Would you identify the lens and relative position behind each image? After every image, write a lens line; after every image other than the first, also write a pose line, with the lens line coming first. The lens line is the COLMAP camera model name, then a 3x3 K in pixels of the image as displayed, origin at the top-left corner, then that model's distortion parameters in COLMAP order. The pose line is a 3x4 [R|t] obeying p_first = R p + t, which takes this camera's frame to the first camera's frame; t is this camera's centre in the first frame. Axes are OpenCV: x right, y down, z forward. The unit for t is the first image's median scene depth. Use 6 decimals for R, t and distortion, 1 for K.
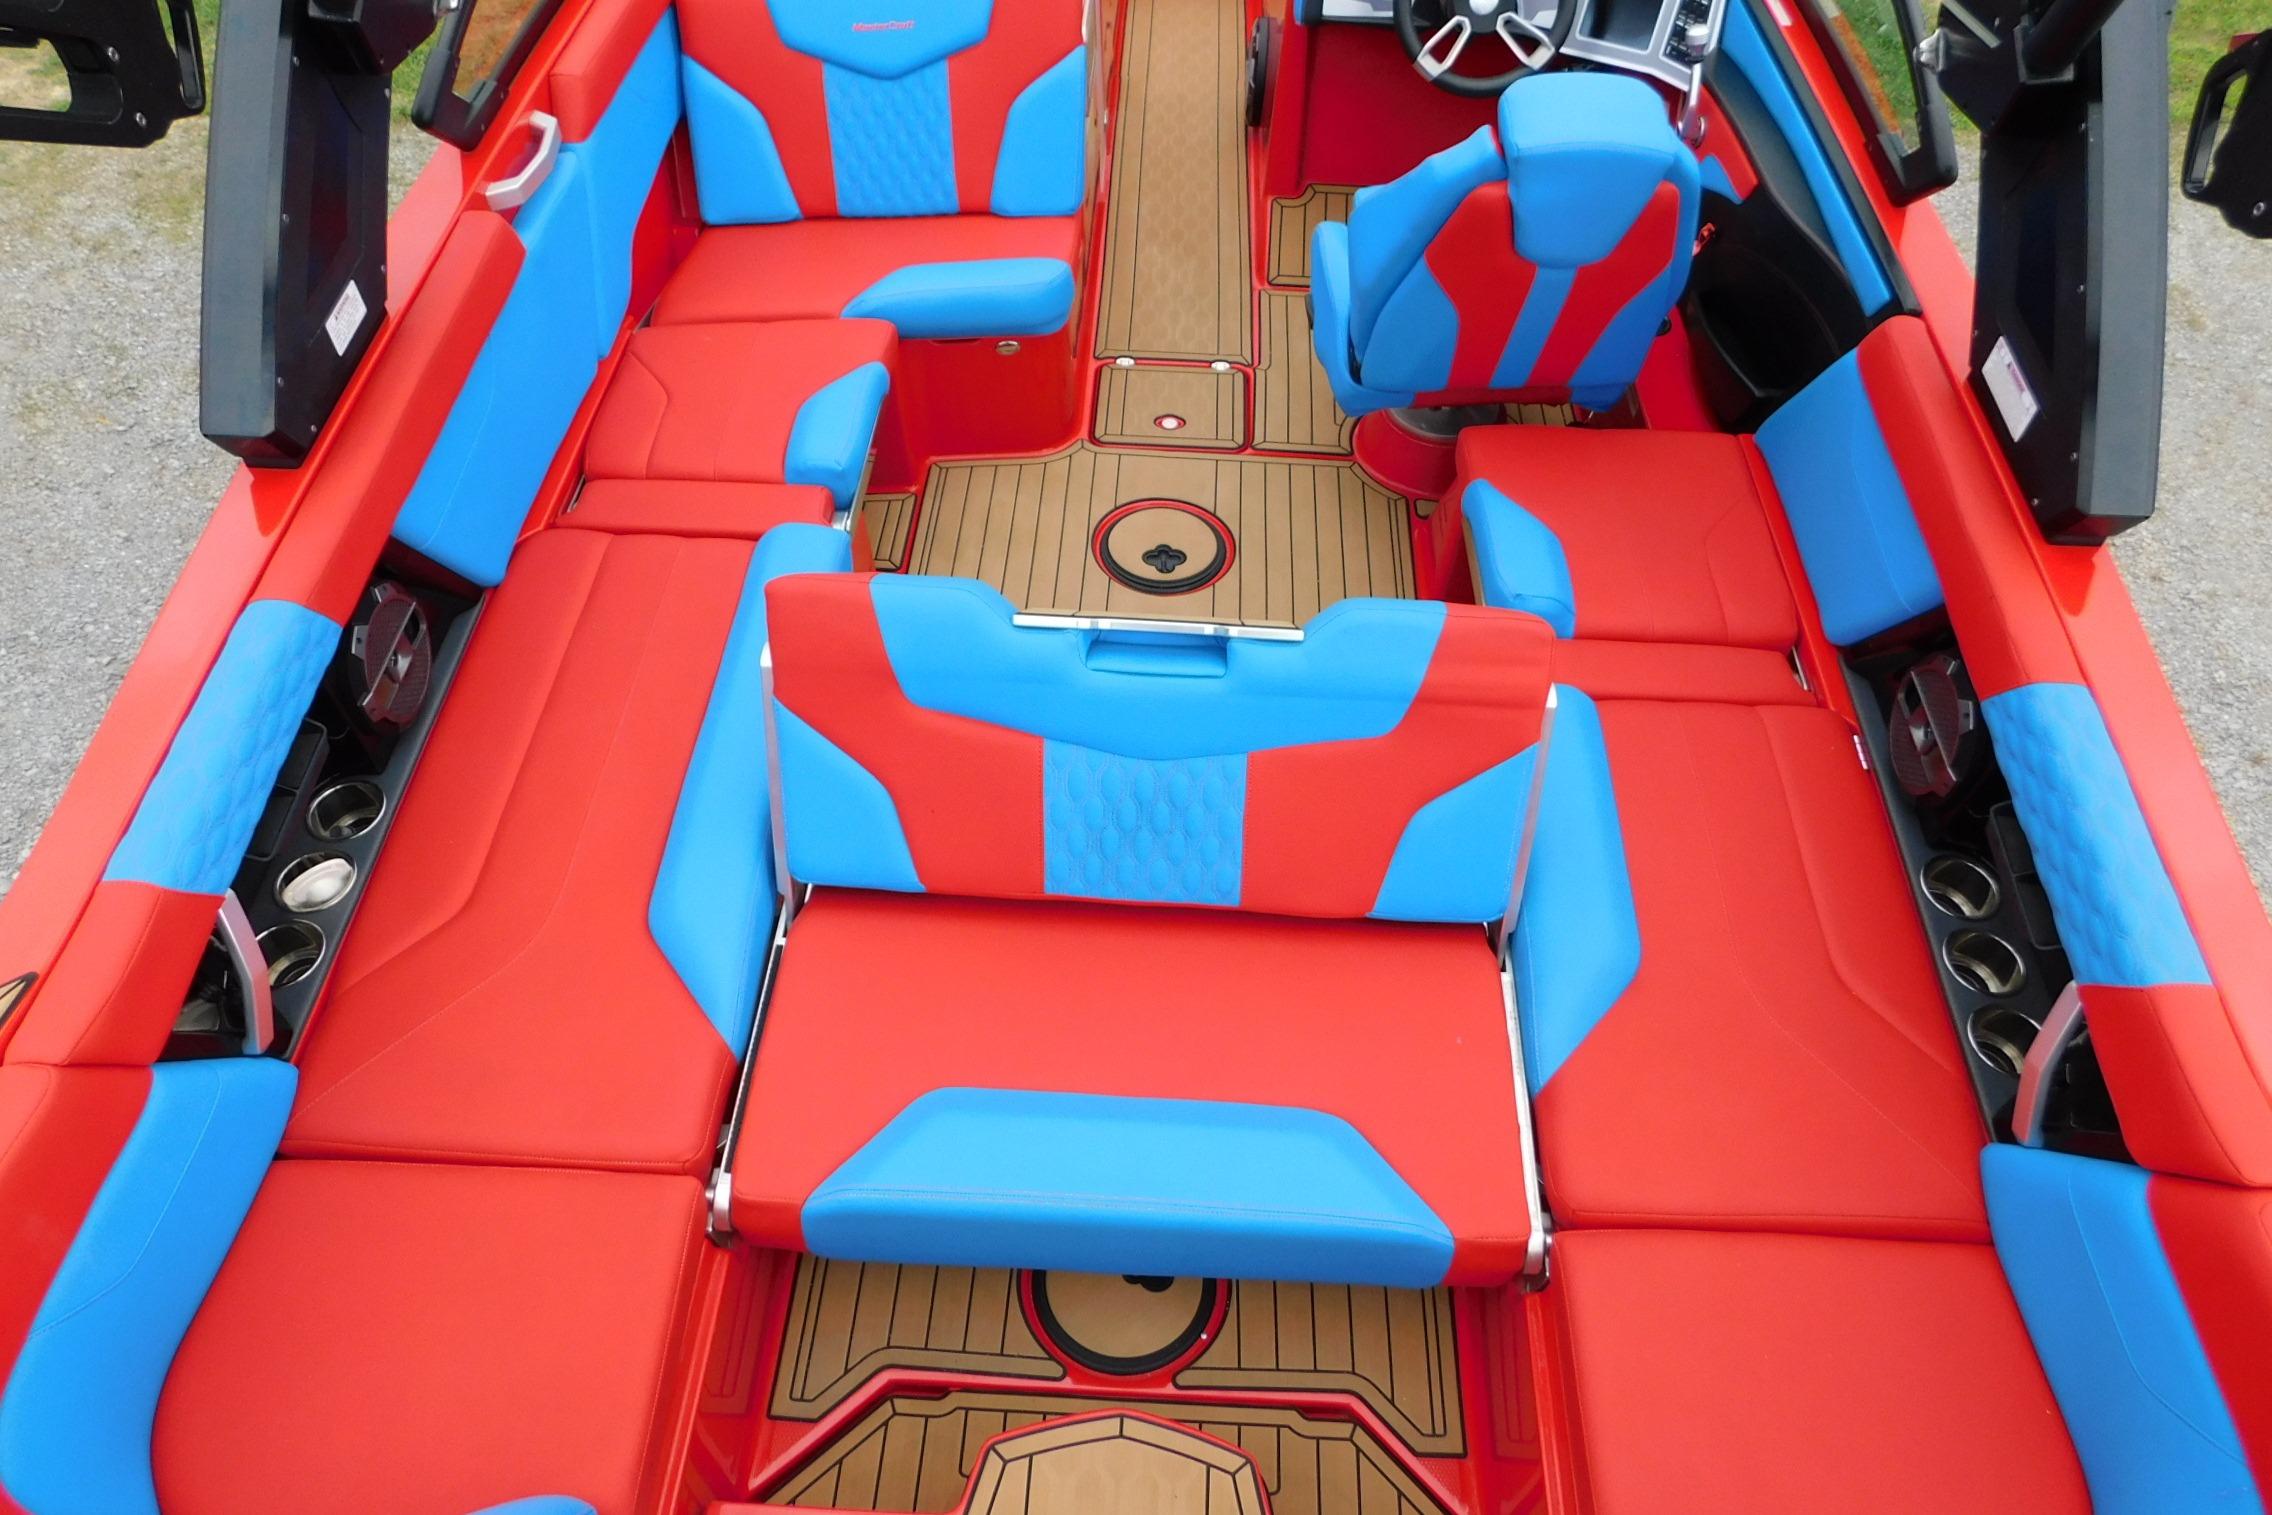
lens RADIAL K [[1498.0, 0, 1135.6], [0, 1498.0, 752.6], [0, 0, 1]] dist [-0.070375, 0.058003]
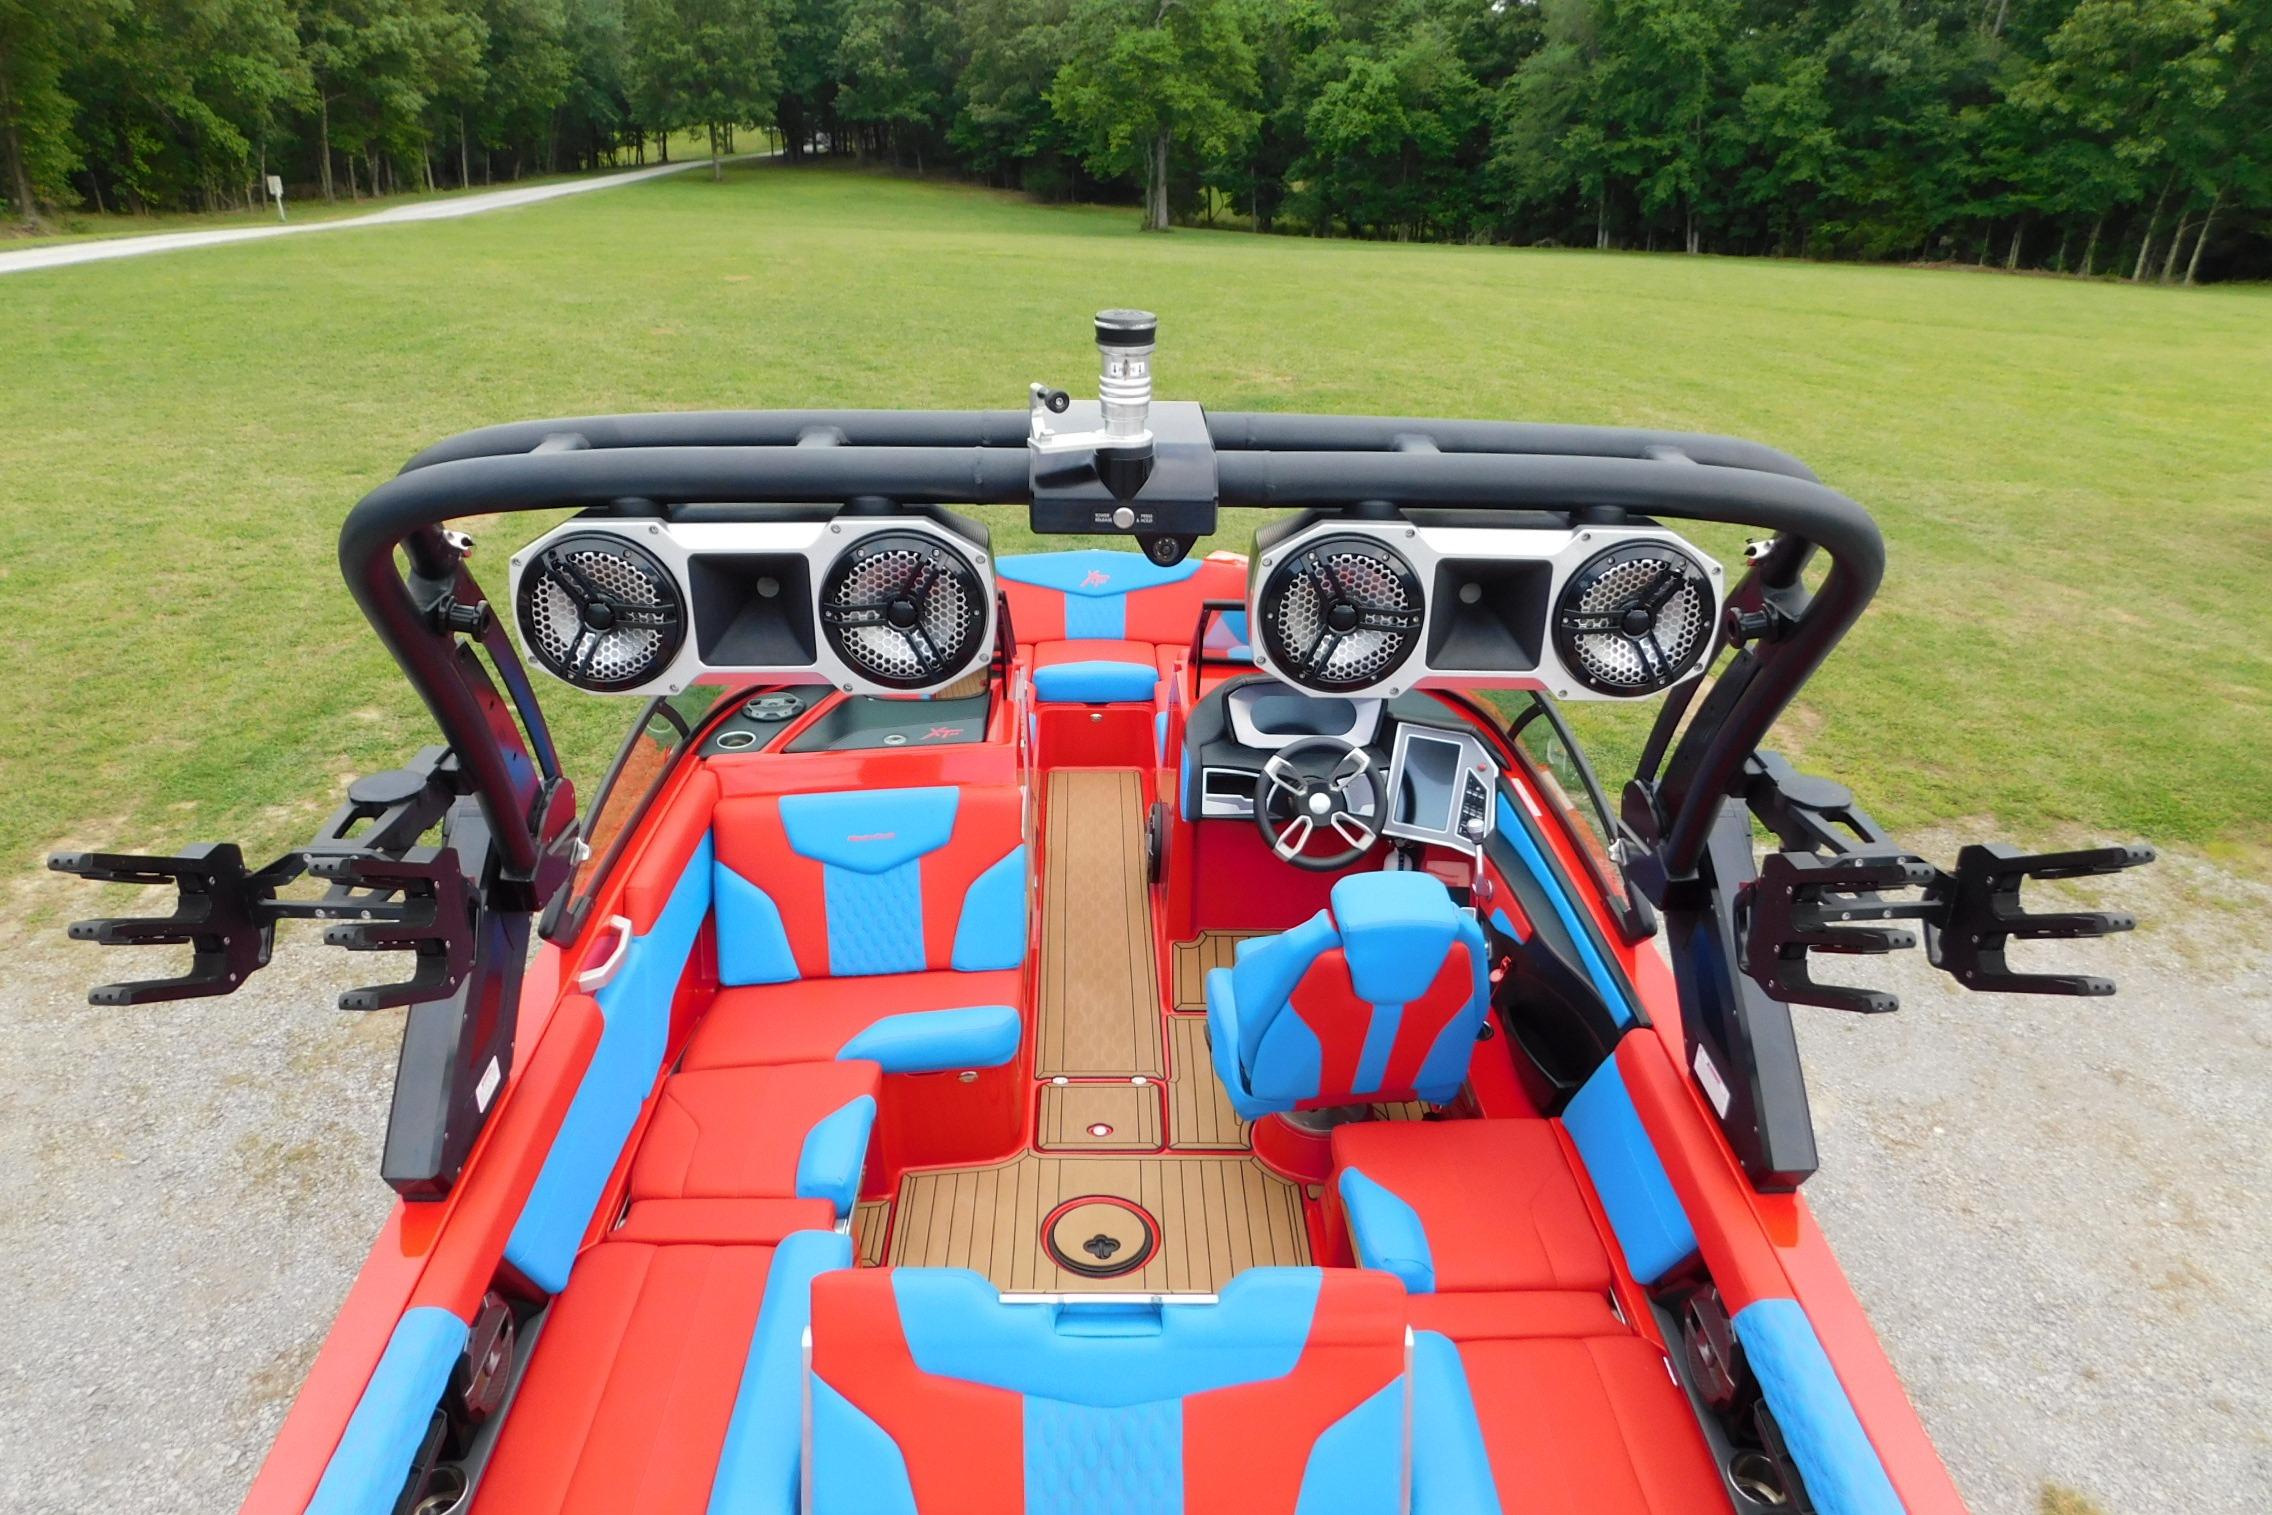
lens RADIAL K [[1498.0, 0, 1131.2], [0, 1498.0, 759.2], [0, 0, 1]] dist [-0.070375, 0.058003]
pose [[0.997538, -0.031462, 0.062673, -0.020083], [0.055443, 0.901069, -0.430118, 0.032251], [-0.042940, 0.432534, 0.900595, -0.241815]]
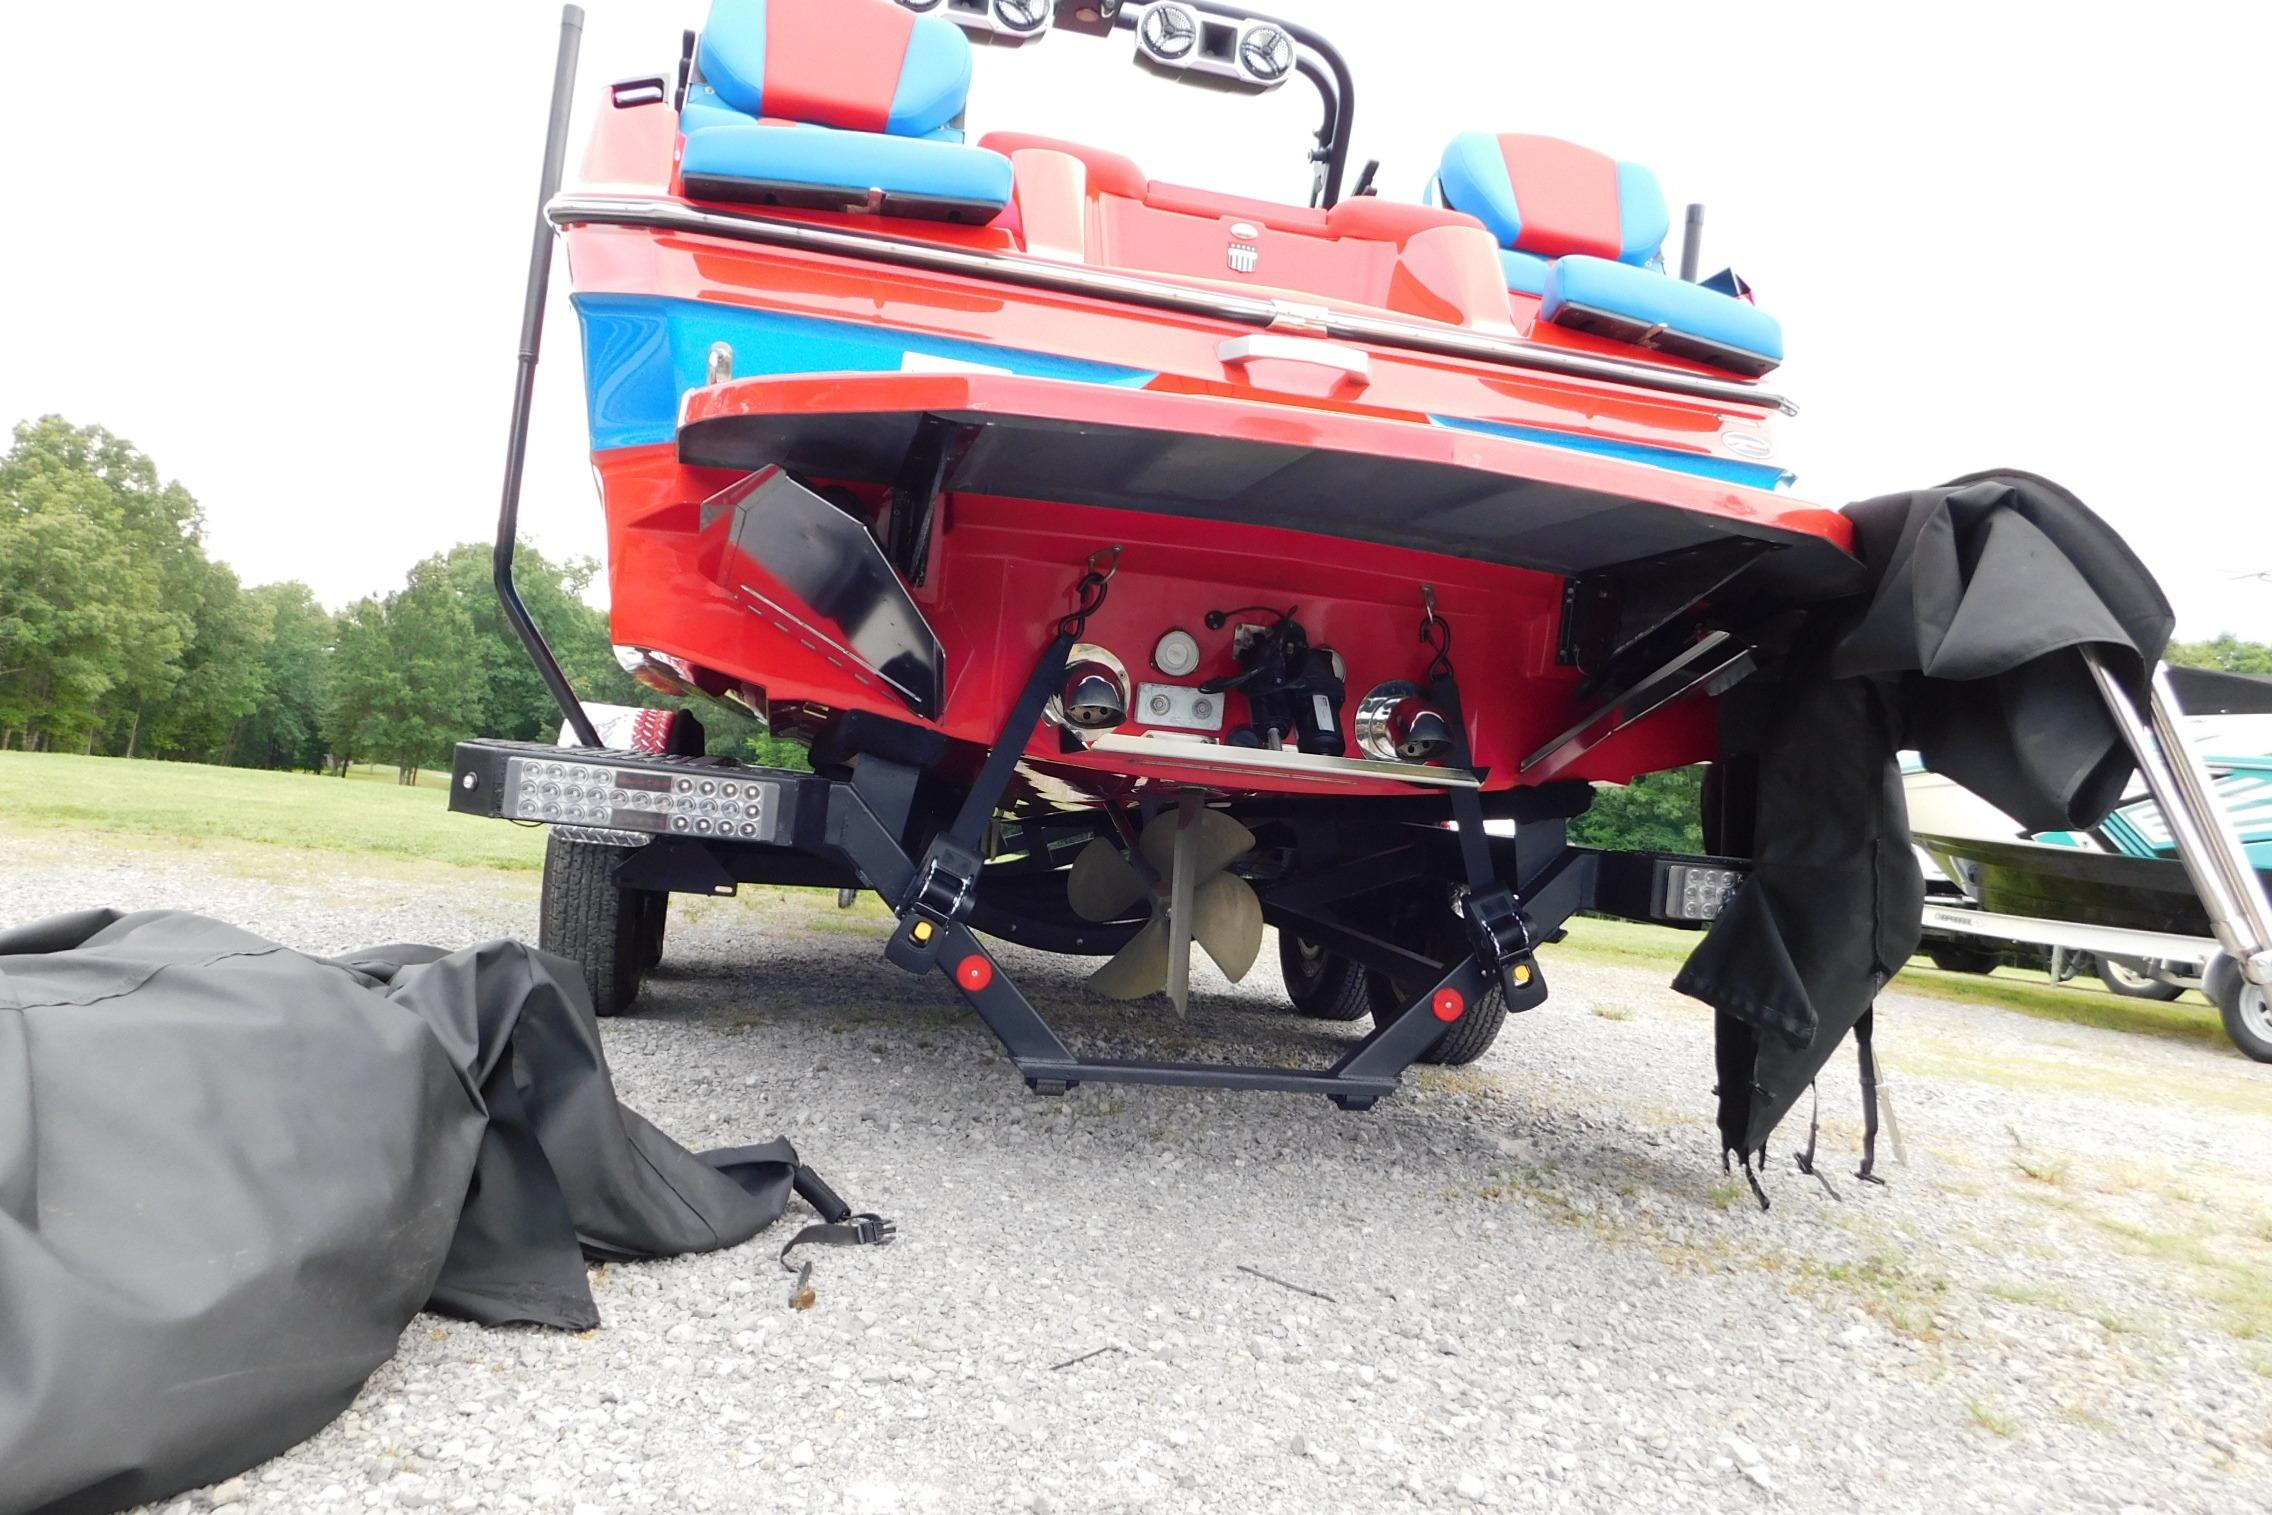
lens RADIAL K [[1563.1, 0, 1128.5], [0, 1563.1, 756.8], [0, 0, 1]] dist [-0.068598, 0.061355]
pose [[0.962472, 0.077047, 0.260212, -0.322295], [0.155273, 0.630046, -0.760876, 1.500642], [-0.222569, 0.772726, 0.594439, -0.144873]]
